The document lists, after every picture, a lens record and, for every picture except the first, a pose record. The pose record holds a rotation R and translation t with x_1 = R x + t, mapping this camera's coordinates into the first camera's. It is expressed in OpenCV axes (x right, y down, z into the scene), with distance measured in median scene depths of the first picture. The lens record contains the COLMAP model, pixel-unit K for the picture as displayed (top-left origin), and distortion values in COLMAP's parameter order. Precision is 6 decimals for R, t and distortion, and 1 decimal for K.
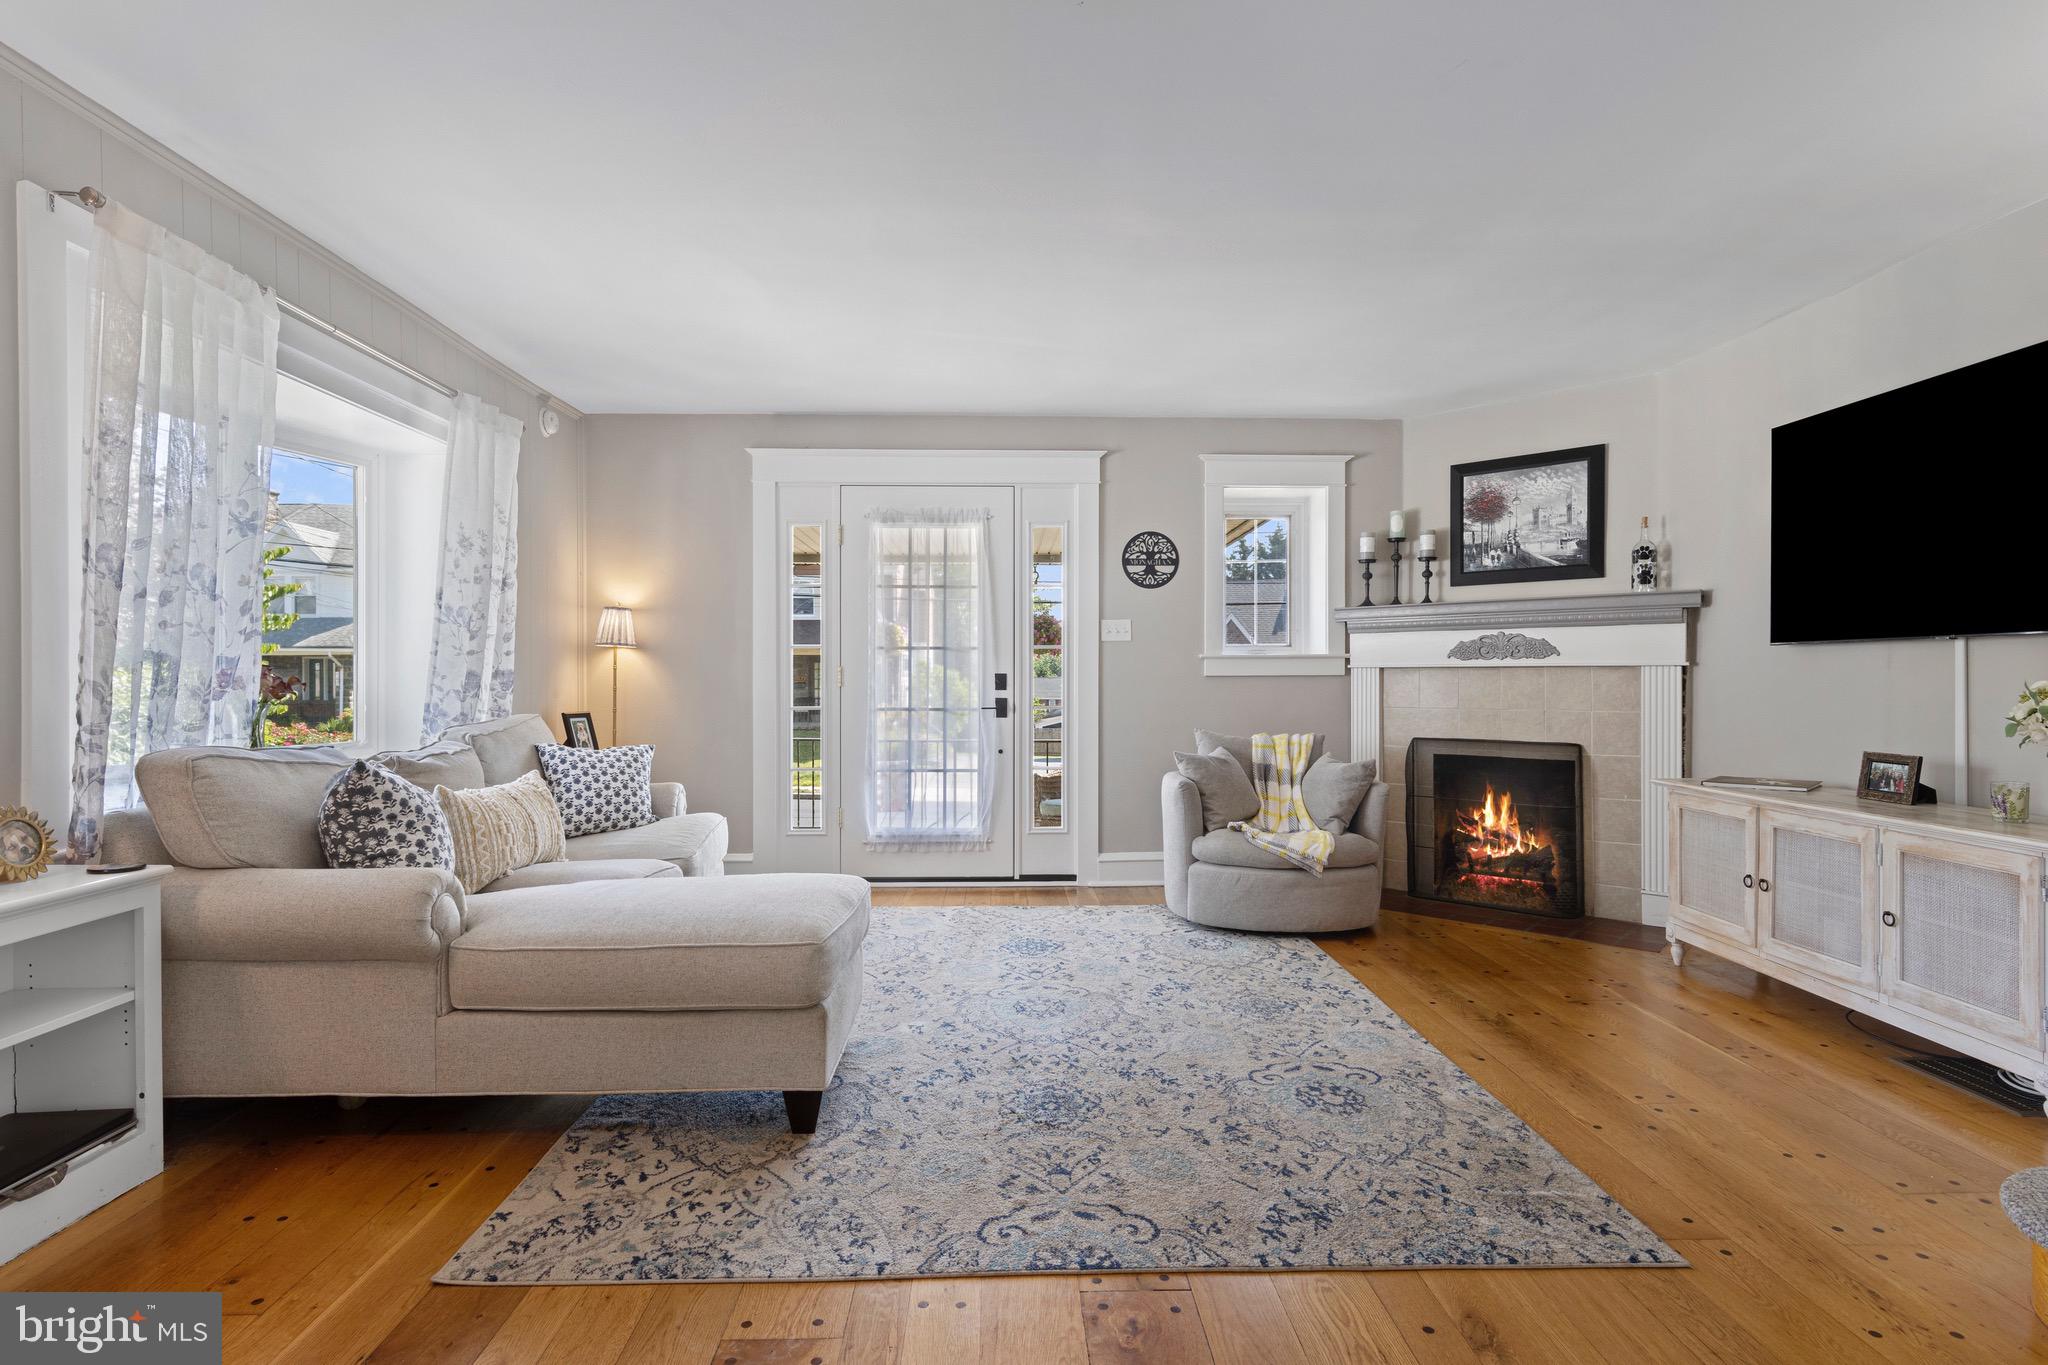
lens RADIAL K [[1042.2, 0, 1013.0], [0, 1042.2, 676.9], [0, 0, 1]] dist [0.009516, -0.000250]
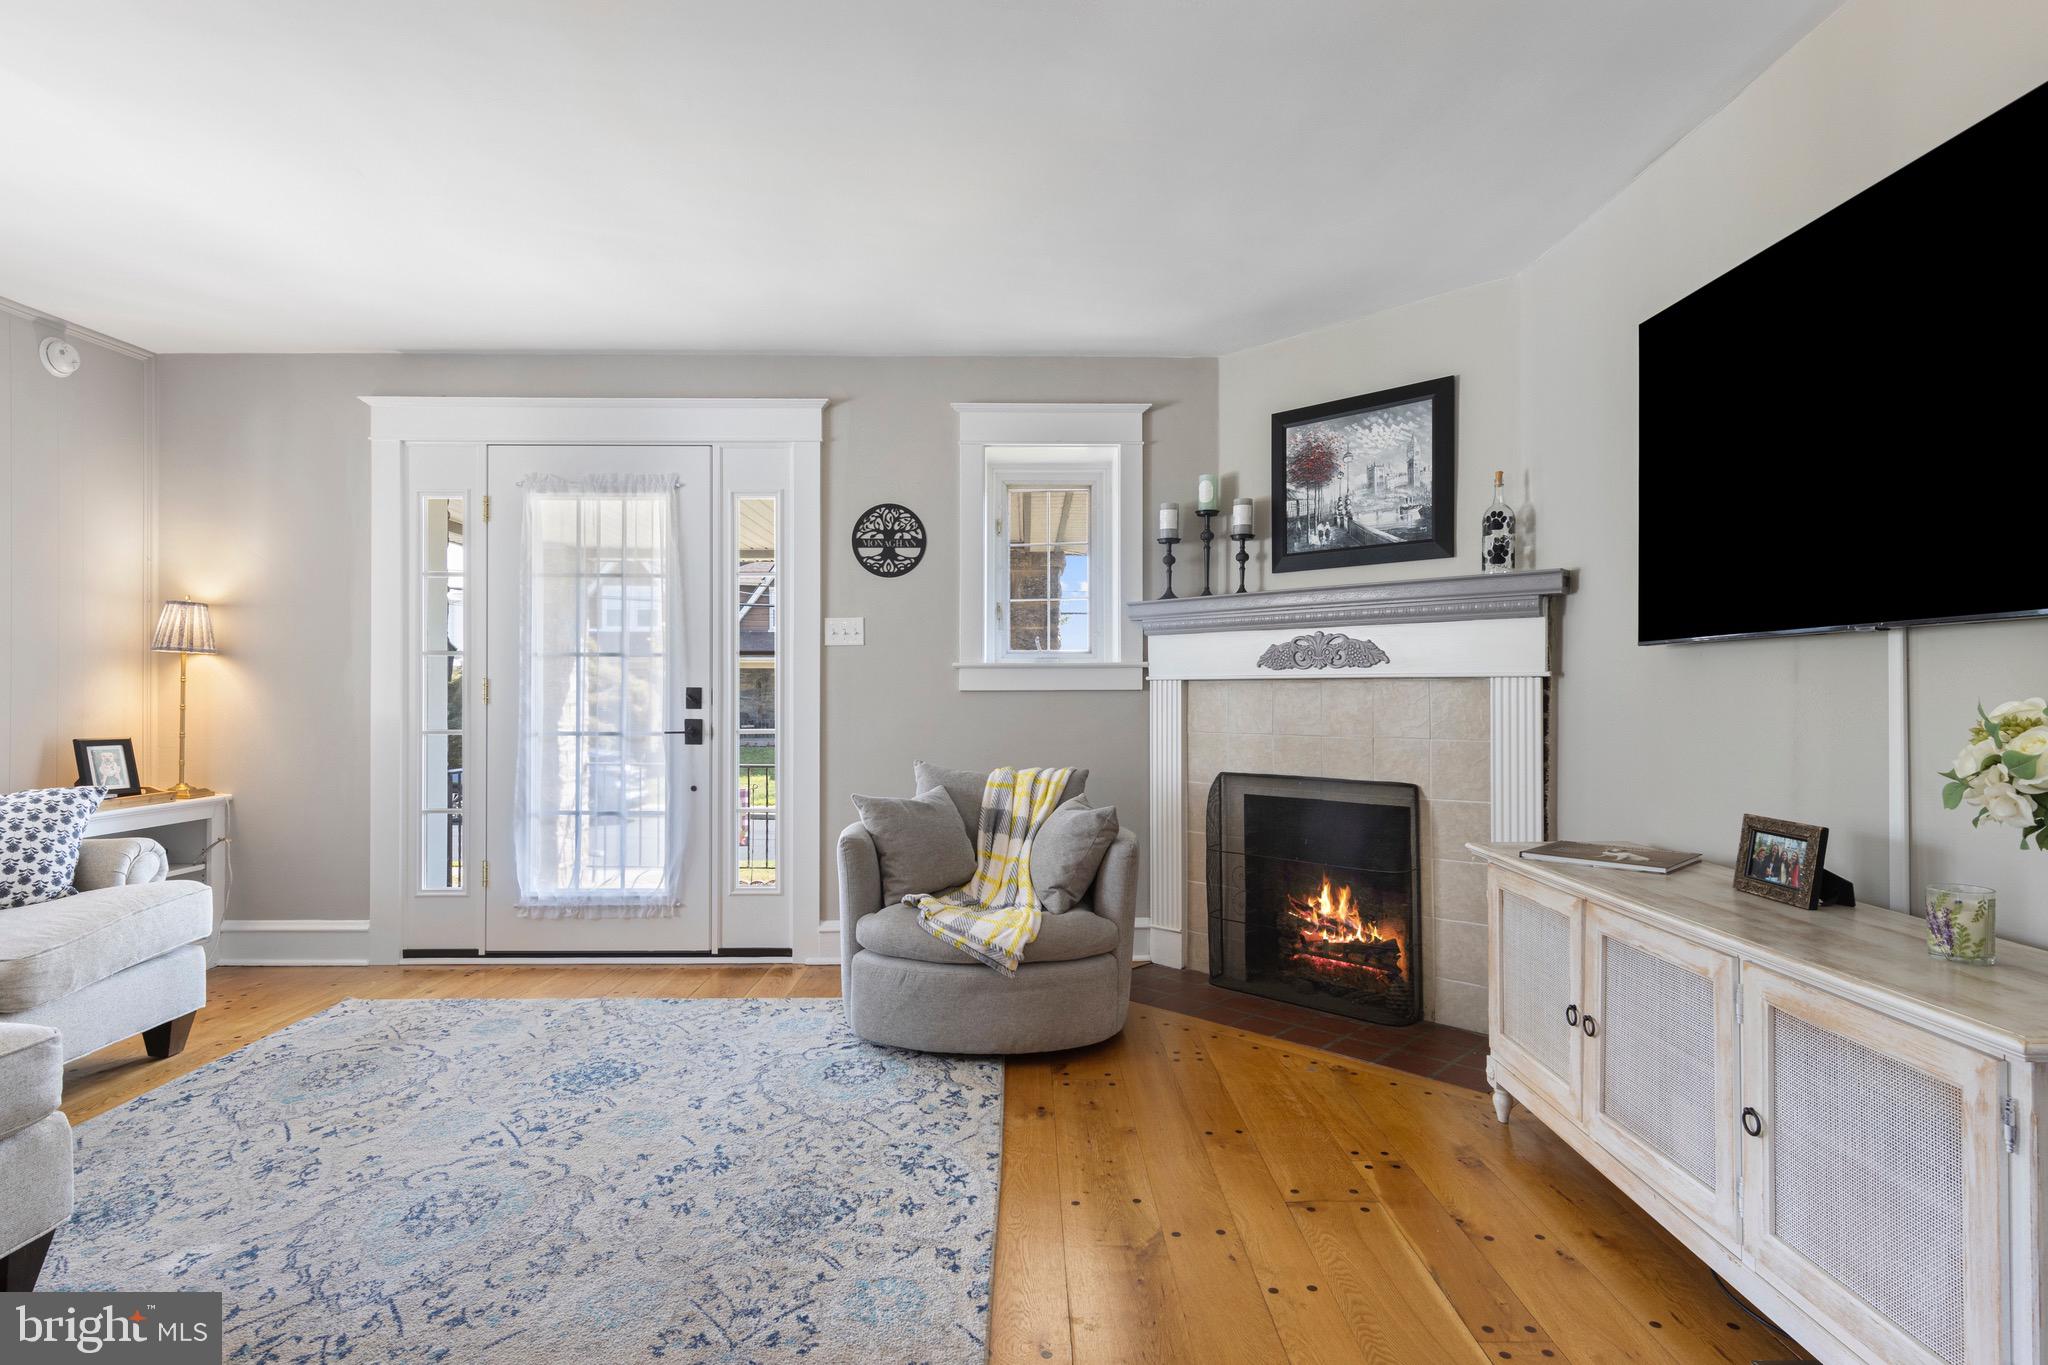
lens RADIAL K [[1038.7, 0, 1024.0], [0, 1038.7, 682.5], [0, 0, 1]] dist [0.008455, -0.000641]
pose [[0.999738, 0.000065, -0.022902, 0.278317], [-0.000245, 0.999969, -0.007866, -0.000972], [0.022901, 0.007869, 0.999707, 0.260826]]
